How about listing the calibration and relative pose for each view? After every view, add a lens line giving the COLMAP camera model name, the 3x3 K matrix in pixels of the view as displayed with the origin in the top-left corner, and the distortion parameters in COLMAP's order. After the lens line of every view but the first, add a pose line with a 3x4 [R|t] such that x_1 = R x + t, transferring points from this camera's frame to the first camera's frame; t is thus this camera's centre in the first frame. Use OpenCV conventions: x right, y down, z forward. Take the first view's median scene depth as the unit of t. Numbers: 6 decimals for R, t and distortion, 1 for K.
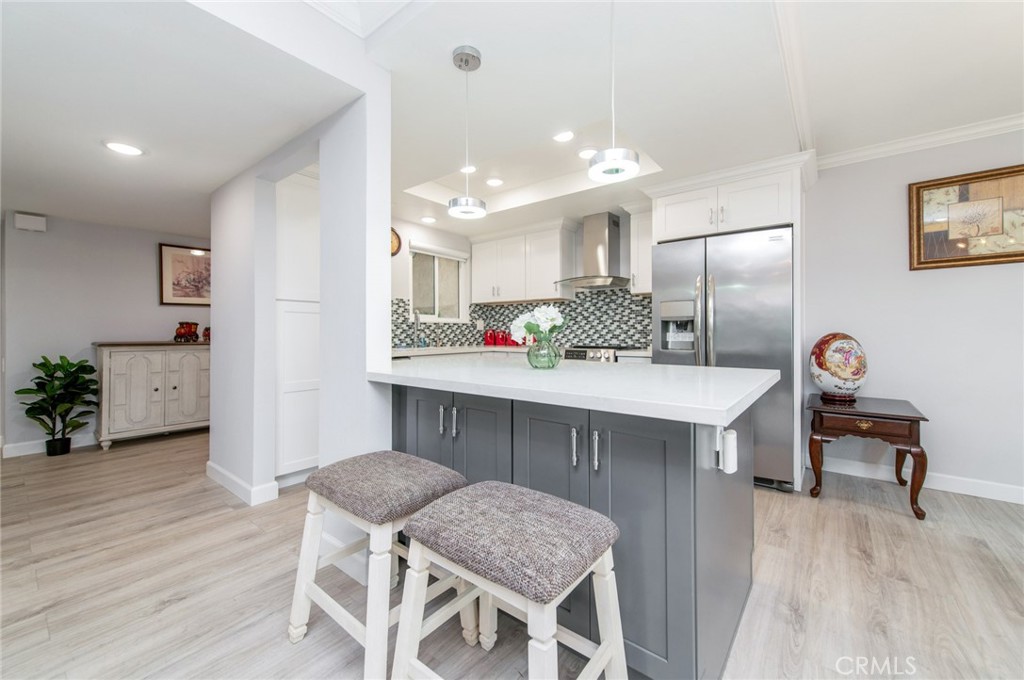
lens RADIAL K [[400.5, 0, 514.1], [0, 400.5, 329.3], [0, 0, 1]] dist [0.013662, -0.003766]
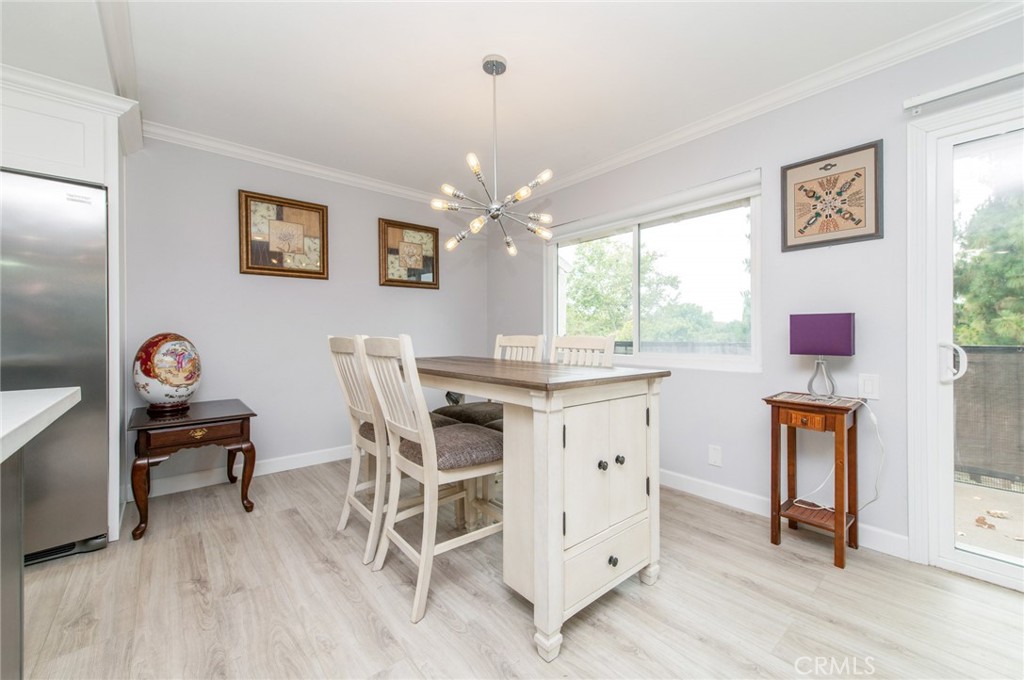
lens RADIAL K [[400.5, 0, 511.6], [0, 400.5, 335.9], [0, 0, 1]] dist [0.013662, -0.003766]
pose [[0.187840, -0.002691, 0.982196, 0.072302], [-0.003341, 0.999989, 0.003378, 0.007590], [-0.982194, -0.003916, 0.187829, 0.092720]]
